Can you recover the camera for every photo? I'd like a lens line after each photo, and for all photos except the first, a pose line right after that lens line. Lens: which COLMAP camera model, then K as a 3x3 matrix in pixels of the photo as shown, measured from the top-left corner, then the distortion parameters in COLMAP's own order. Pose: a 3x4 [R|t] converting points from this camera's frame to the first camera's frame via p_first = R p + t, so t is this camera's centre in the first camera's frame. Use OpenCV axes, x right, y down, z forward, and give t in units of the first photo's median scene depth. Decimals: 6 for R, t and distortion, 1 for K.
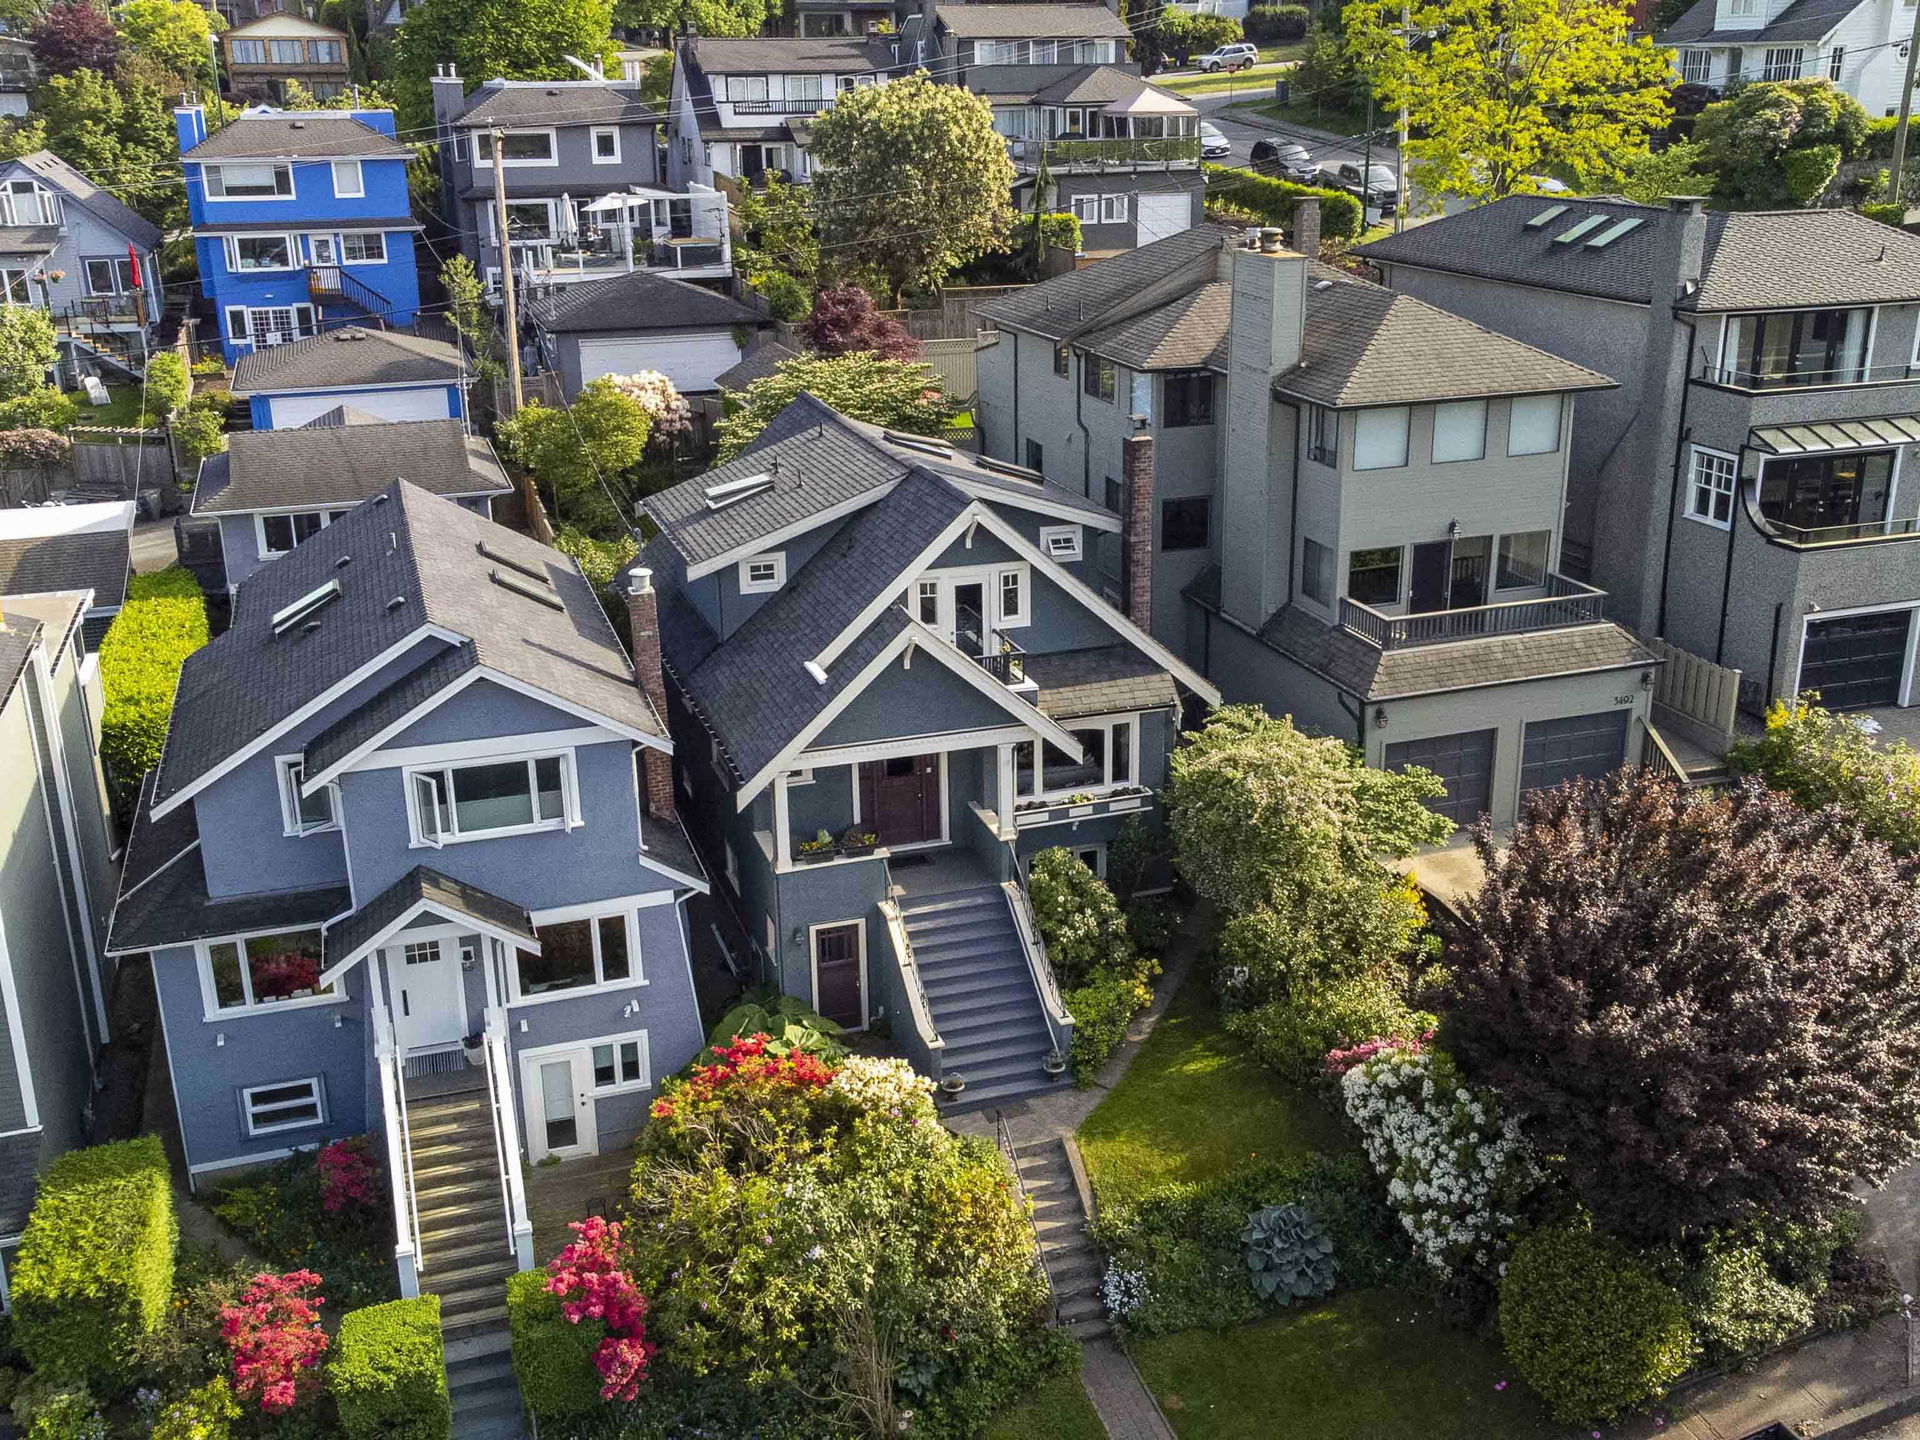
lens RADIAL K [[1873.9, 0, 960.0], [0, 1873.9, 720.0], [0, 0, 1]] dist [-0.006079, 0.078031]
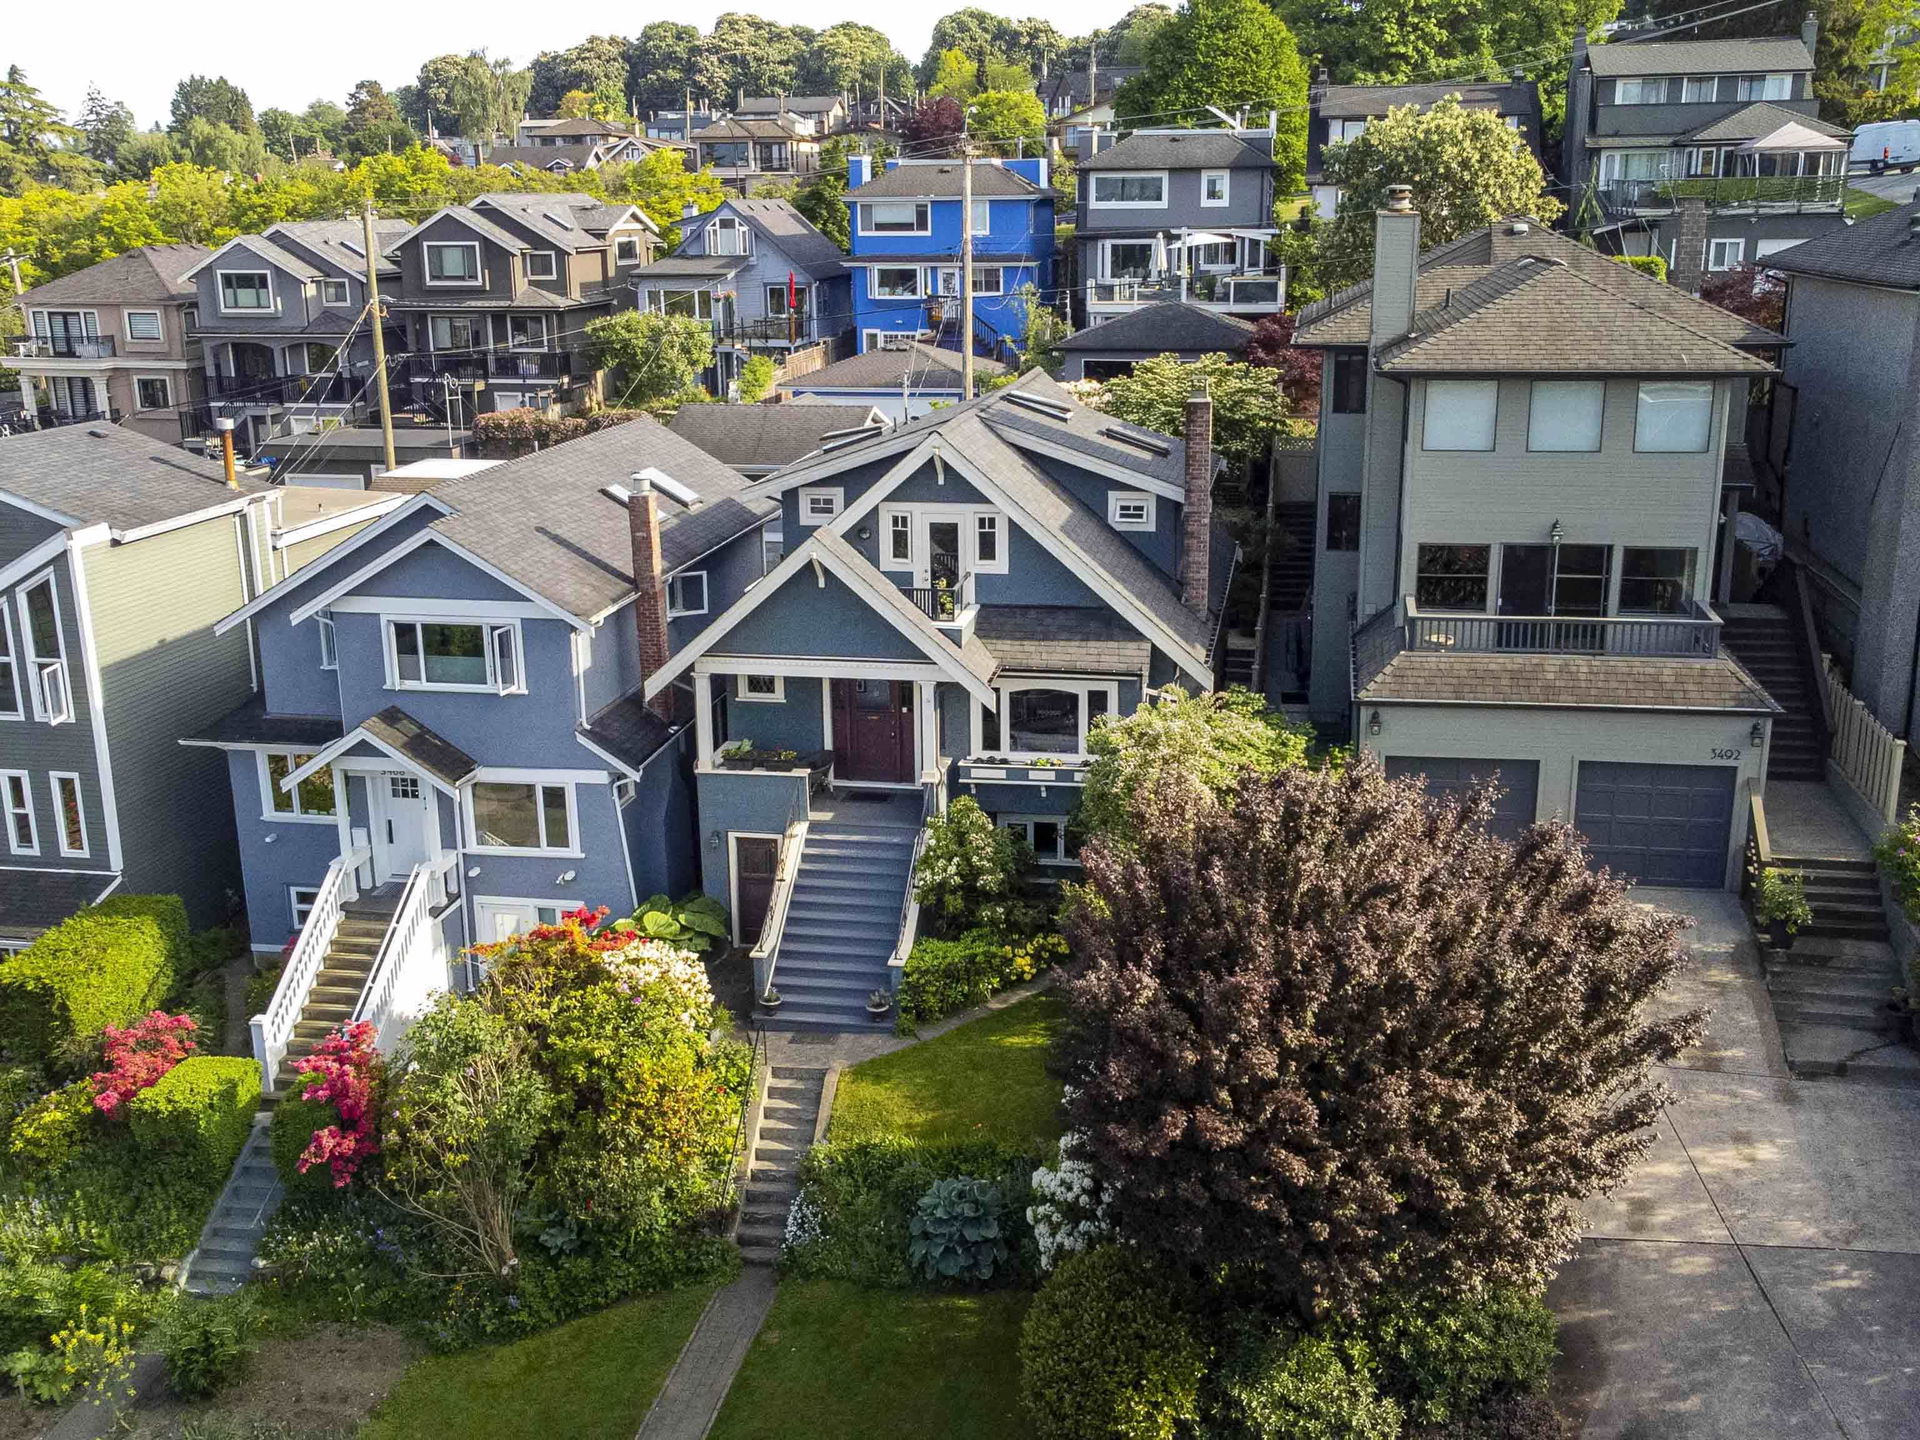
lens RADIAL K [[1873.9, 0, 960.0], [0, 1873.9, 720.0], [0, 0, 1]] dist [-0.006079, 0.078031]
pose [[0.875637, 0.132867, -0.464335, 0.506780], [-0.159187, 0.987089, -0.017743, 0.048498], [0.455982, 0.089453, 0.885482, 0.147165]]
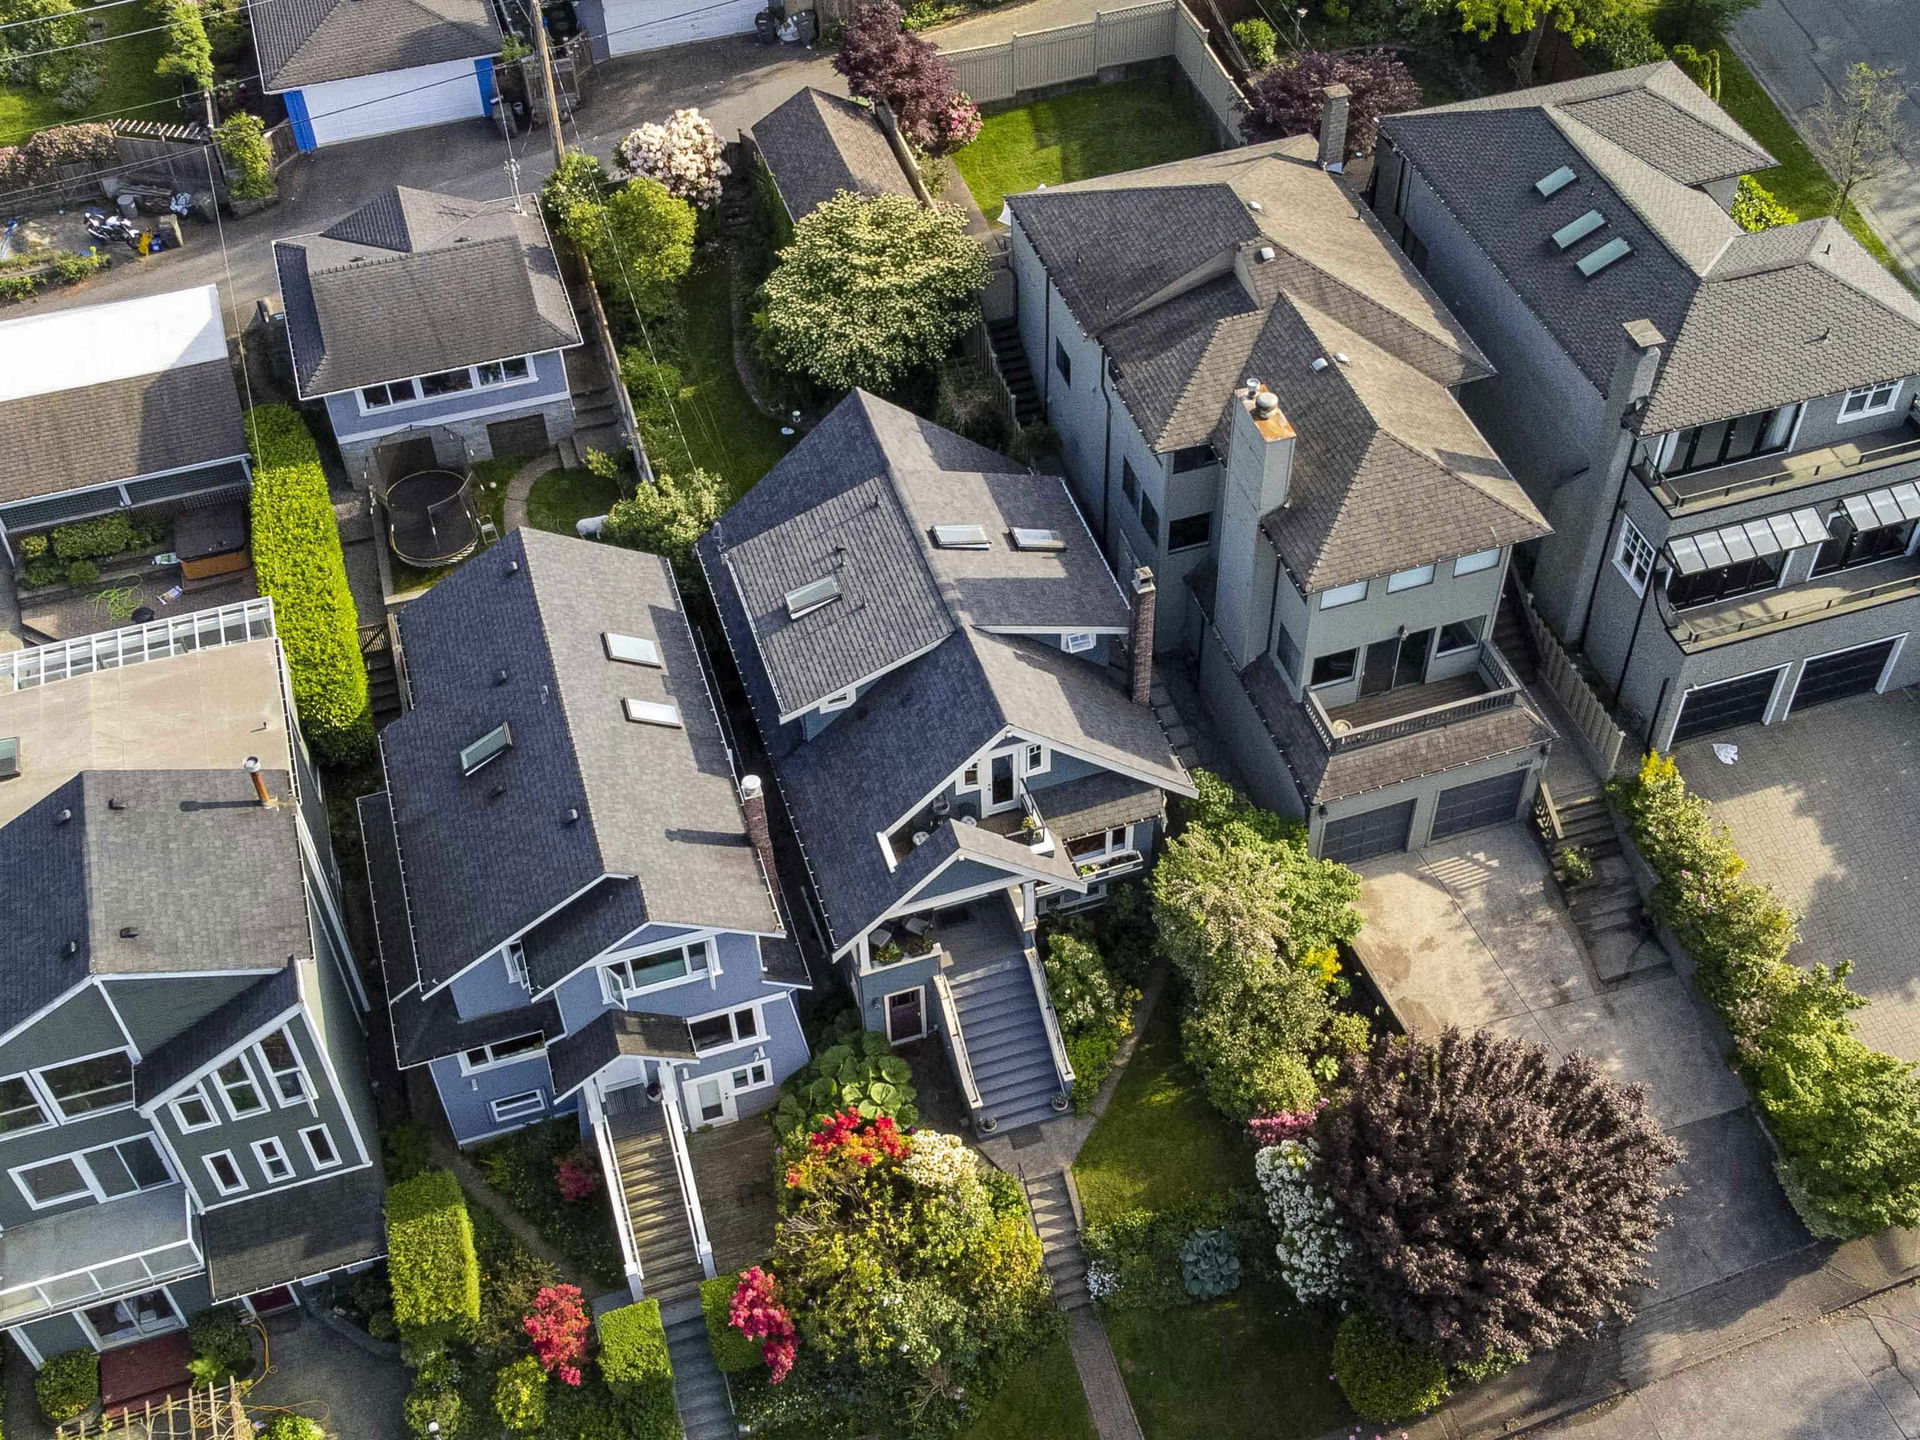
lens RADIAL K [[2110.4, 0, 935.2], [0, 2110.4, 655.2], [0, 0, 1]] dist [0.021132, -0.002887]
pose [[0.999708, 0.004994, -0.023644, -0.007806], [0.006221, 0.892245, 0.451508, -0.826378], [0.023351, -0.451523, 0.891954, -0.273011]]
